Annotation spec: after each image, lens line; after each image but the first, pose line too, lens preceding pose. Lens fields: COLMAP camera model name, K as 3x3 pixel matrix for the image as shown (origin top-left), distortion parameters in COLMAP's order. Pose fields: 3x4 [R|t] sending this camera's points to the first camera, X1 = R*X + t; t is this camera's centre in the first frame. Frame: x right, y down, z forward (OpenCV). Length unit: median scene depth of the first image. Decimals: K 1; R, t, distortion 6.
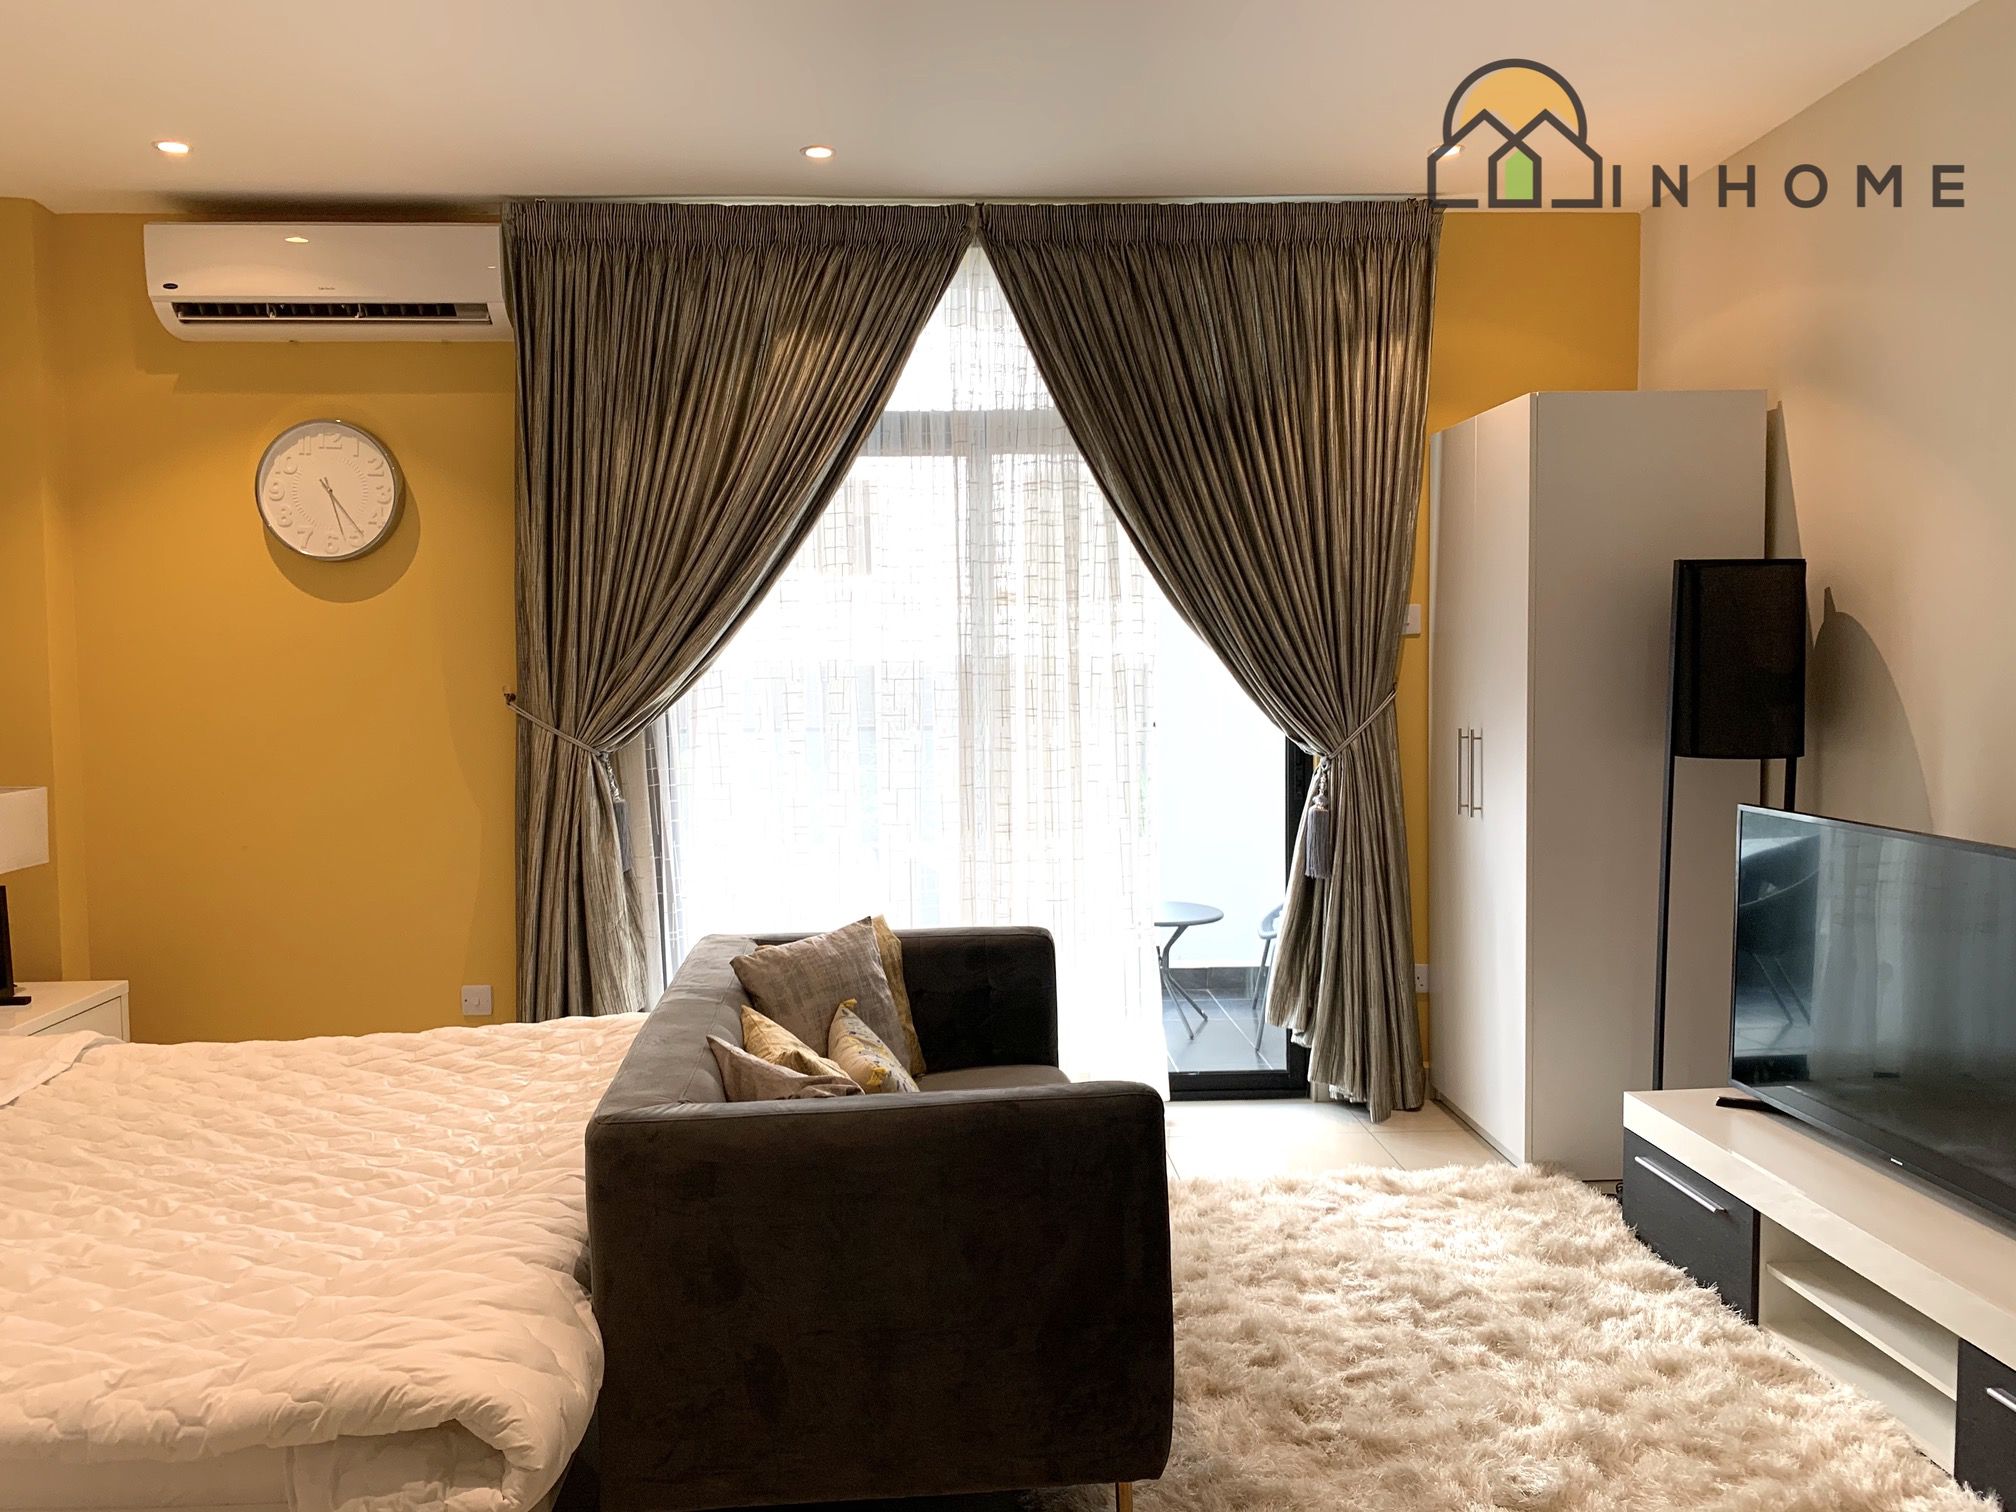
lens RADIAL K [[1536.4, 0, 1008.0], [0, 1536.4, 756.0], [0, 0, 1]] dist [0.106663, -0.078607]
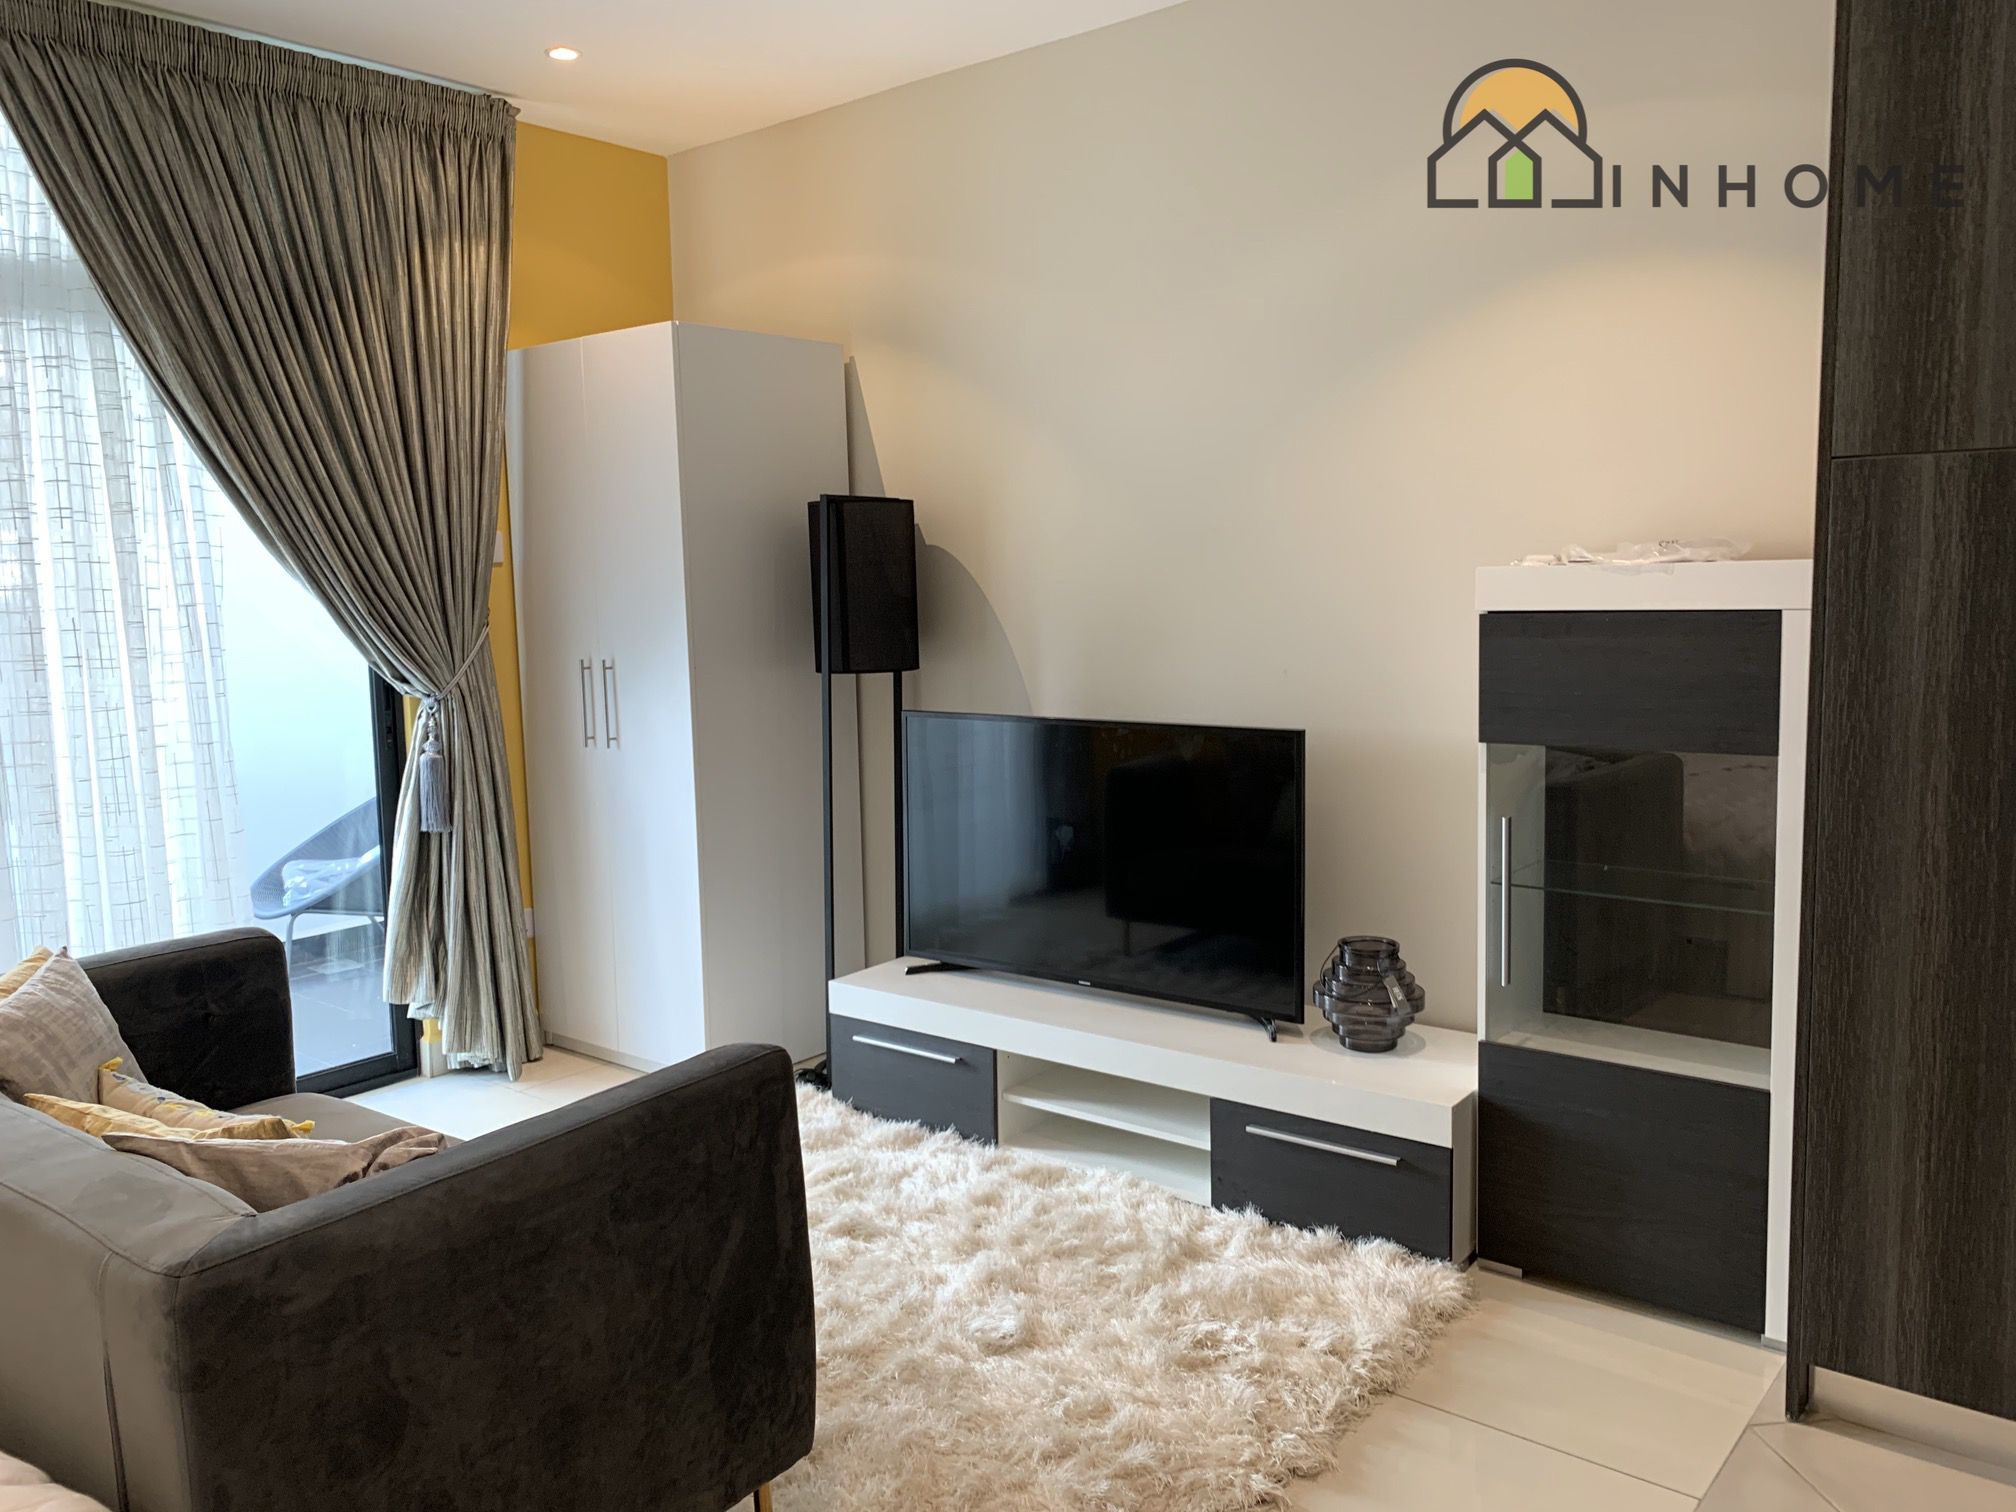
lens RADIAL K [[1536.6, 0, 1007.2], [0, 1536.6, 743.5], [0, 0, 1]] dist [0.039569, -0.041774]
pose [[0.686616, -0.080827, 0.722513, -0.227638], [0.059727, 0.996713, 0.054742, -0.002264], [-0.724563, 0.005567, 0.689186, 0.138453]]
